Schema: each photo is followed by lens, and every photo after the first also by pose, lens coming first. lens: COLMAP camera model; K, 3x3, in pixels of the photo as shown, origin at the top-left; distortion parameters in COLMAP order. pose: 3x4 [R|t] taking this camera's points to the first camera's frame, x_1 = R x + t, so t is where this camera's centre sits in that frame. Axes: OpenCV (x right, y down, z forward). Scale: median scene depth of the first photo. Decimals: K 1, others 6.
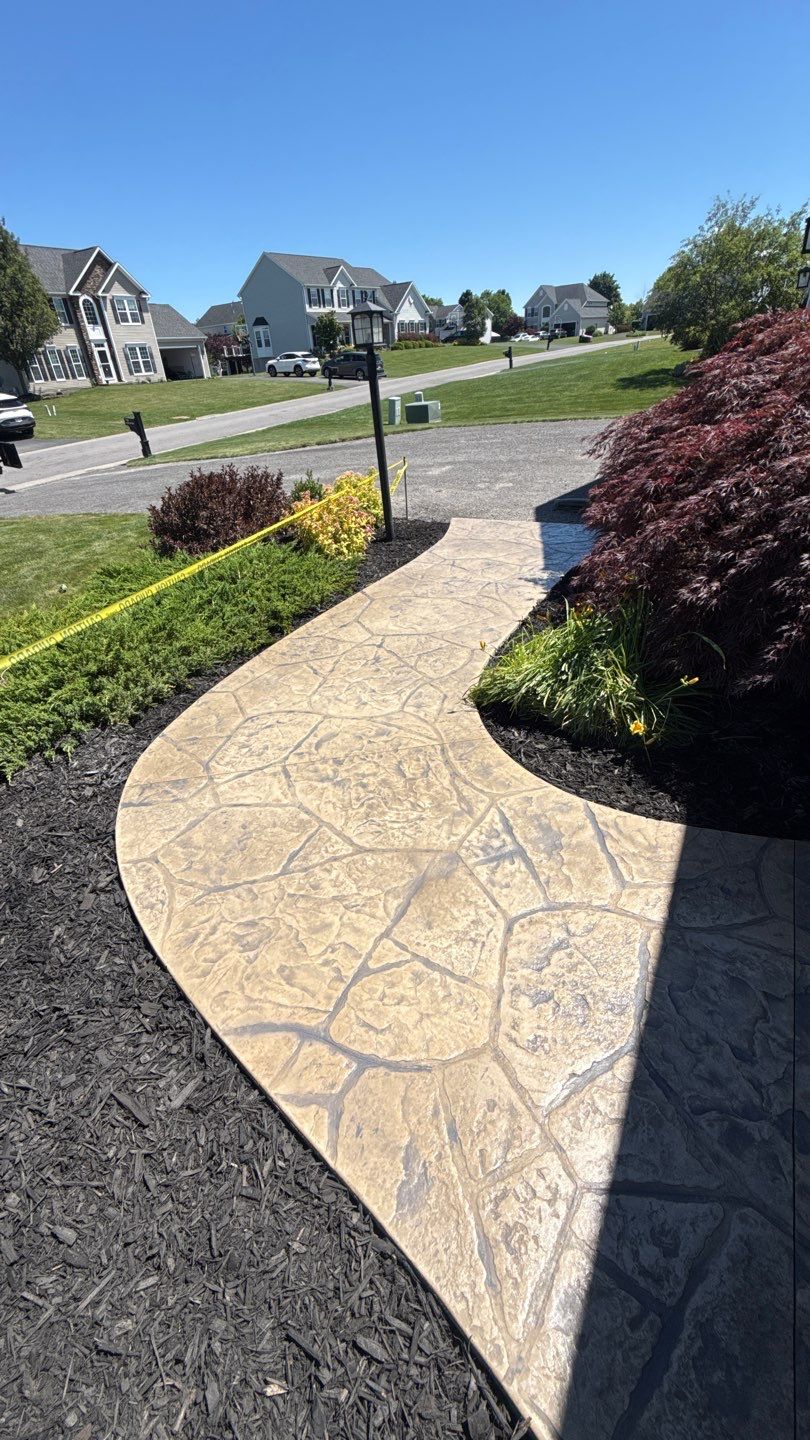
lens RADIAL K [[569.2, 0, 403.0], [0, 569.2, 722.8], [0, 0, 1]] dist [0.000442, 0.000173]
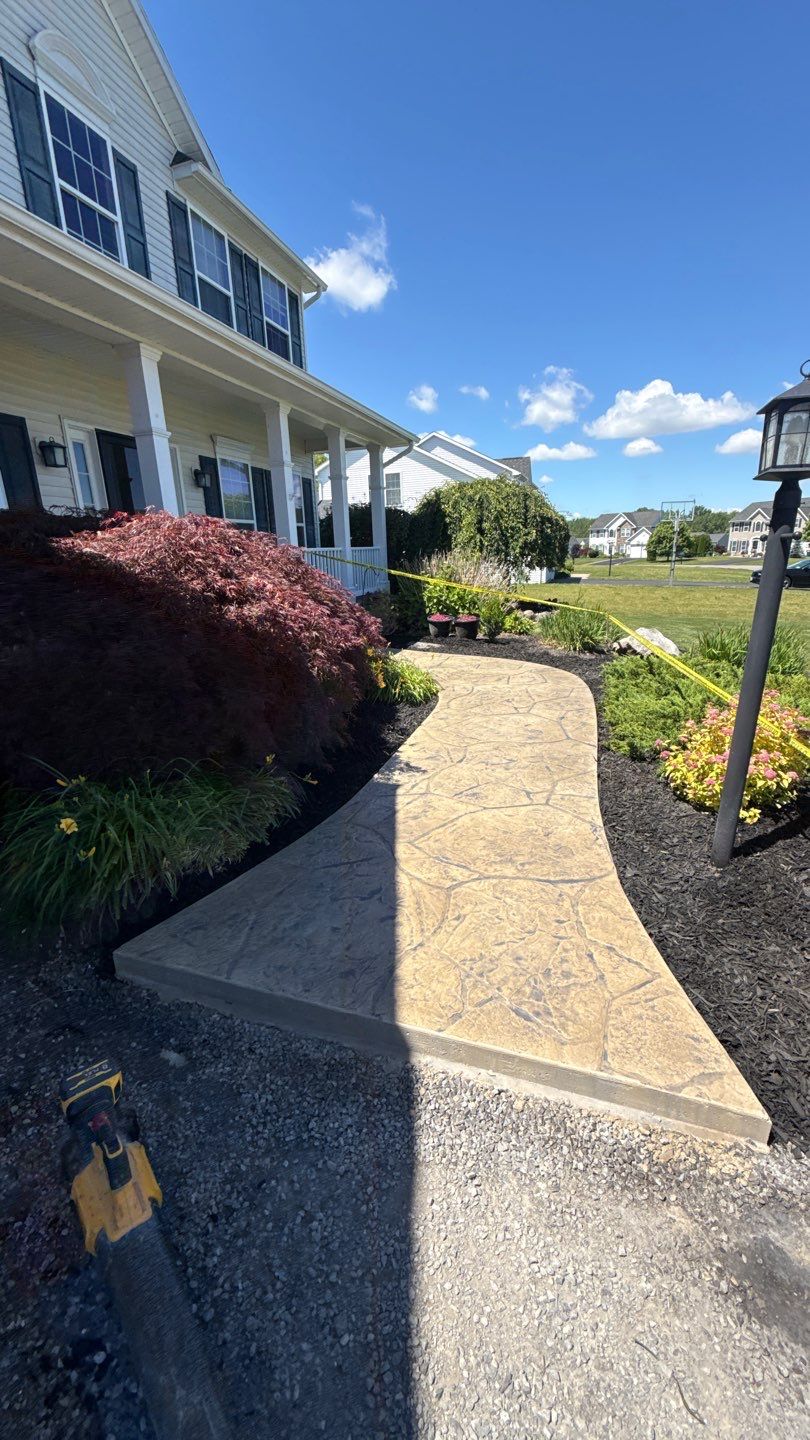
lens RADIAL K [[569.2, 0, 415.6], [0, 569.2, 725.4], [0, 0, 1]] dist [0.000442, 0.000173]
pose [[-0.974170, 0.139007, -0.177958, 0.638268], [-0.049339, 0.638006, 0.768449, -1.647818], [0.220359, 0.757381, -0.614668, 2.587014]]
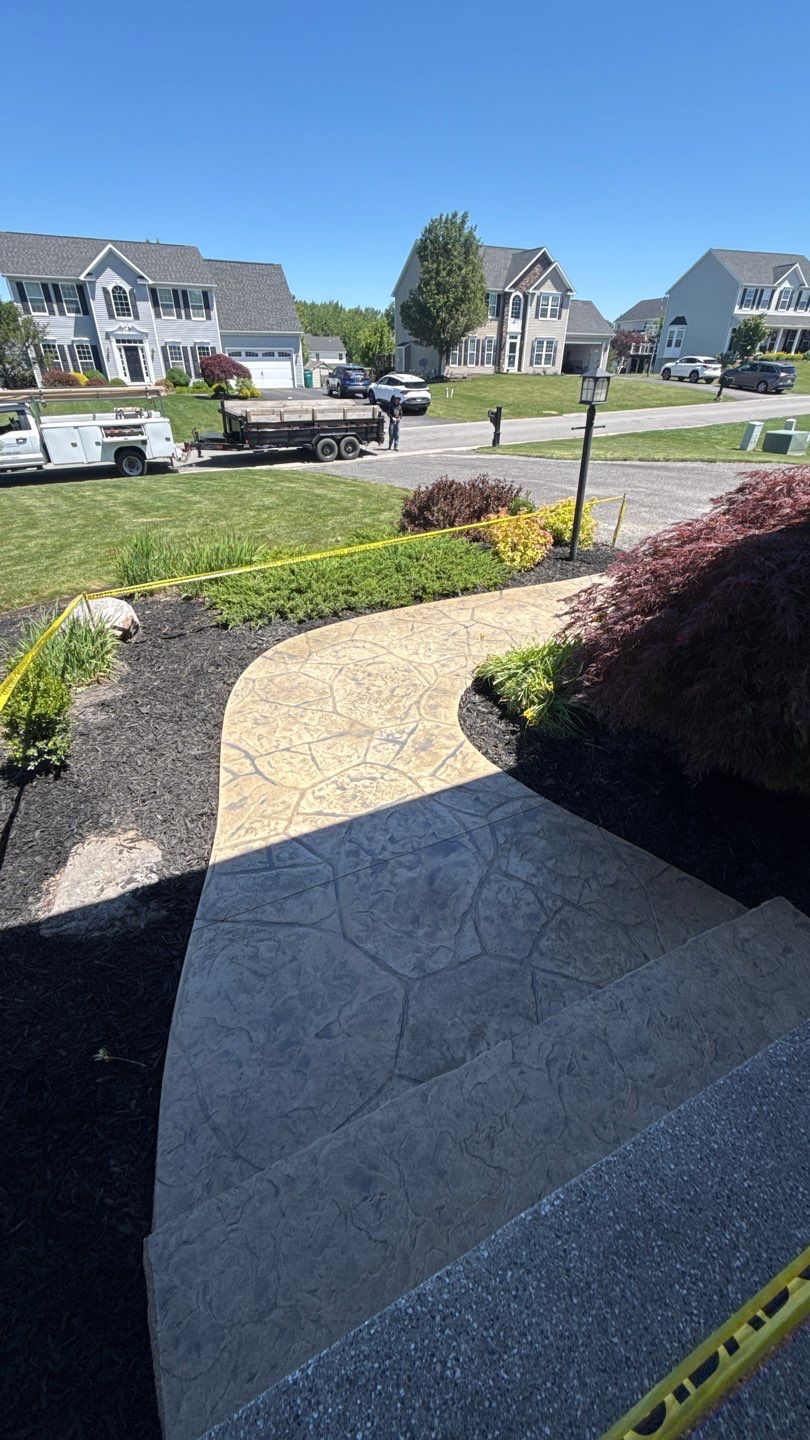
lens RADIAL K [[569.2, 0, 407.8], [0, 569.2, 724.9], [0, 0, 1]] dist [0.000442, 0.000173]
pose [[0.826233, 0.359092, -0.434042, 0.747888], [-0.352377, 0.930594, 0.099123, 0.001197], [0.439511, 0.071047, 0.895423, -0.419438]]
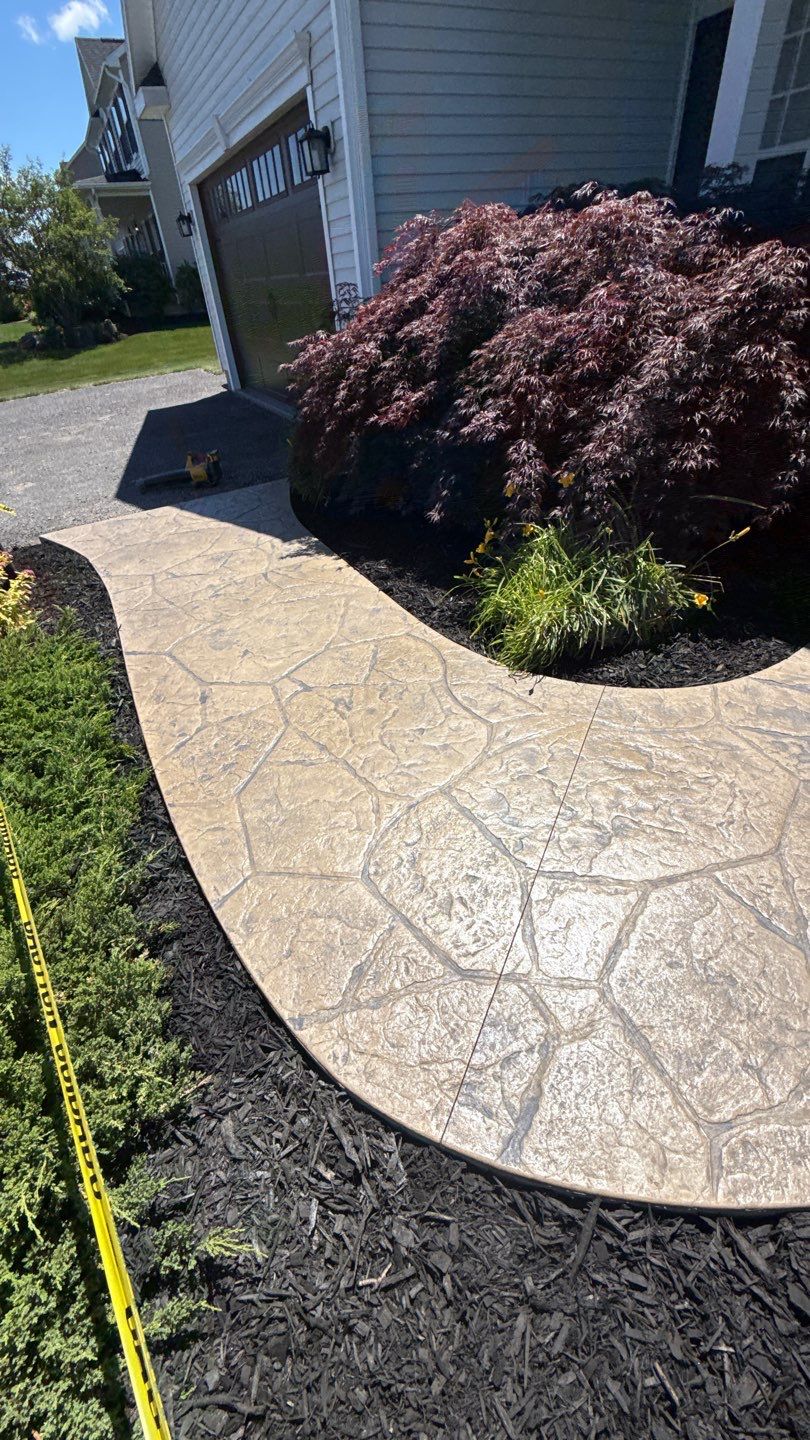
lens RADIAL K [[569.2, 0, 402.9], [0, 569.2, 723.0], [0, 0, 1]] dist [0.000442, 0.000173]
pose [[0.556985, -0.508483, 0.656668, -0.631089], [0.490360, 0.839484, 0.234122, -0.288097], [-0.670310, 0.191601, 0.716919, 0.617103]]
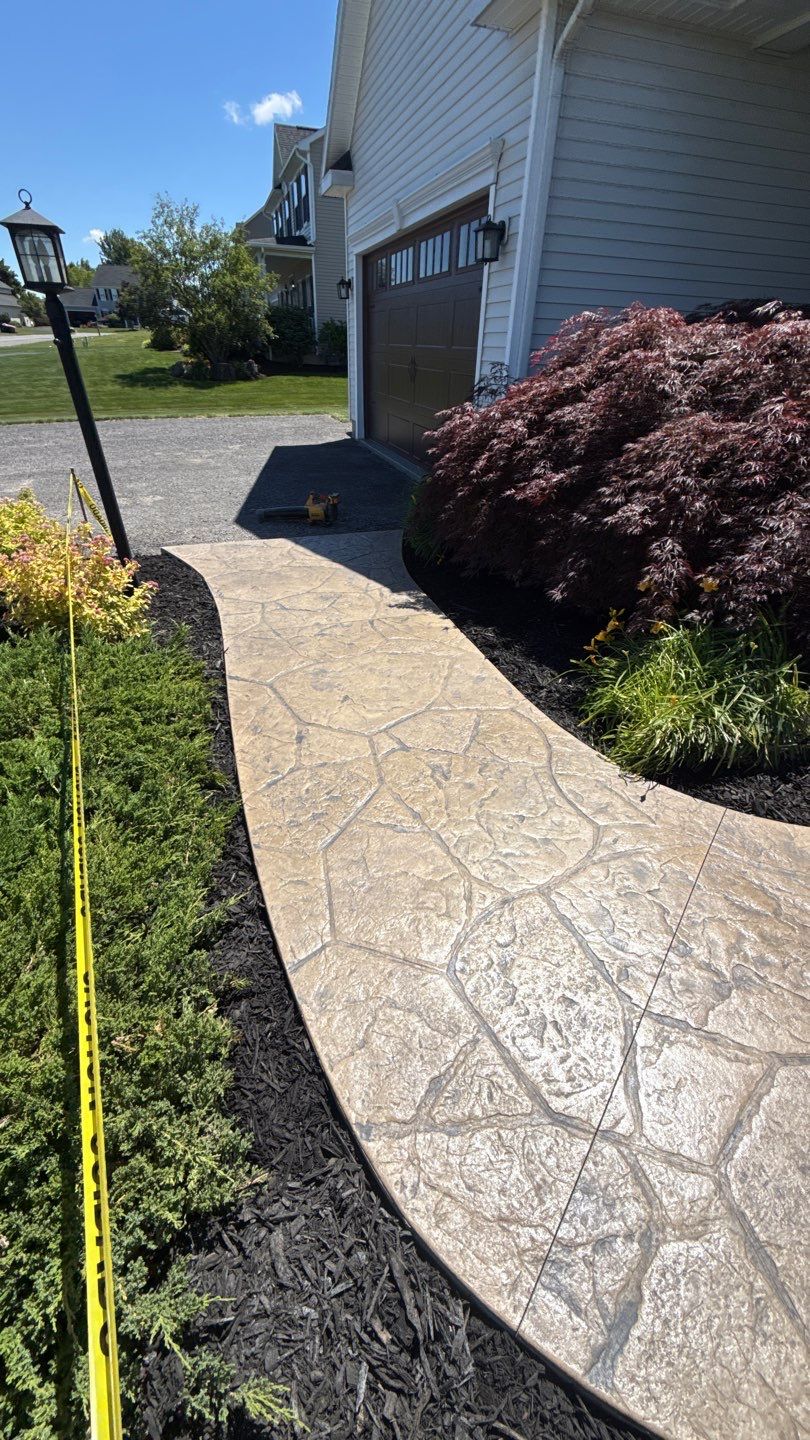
lens RADIAL K [[569.2, 0, 402.6], [0, 569.2, 722.1], [0, 0, 1]] dist [0.000442, 0.000173]
pose [[0.690306, -0.339266, 0.639043, -0.648311], [0.341124, 0.931528, 0.126056, -0.351259], [-0.638053, 0.130976, 0.758771, 0.687830]]
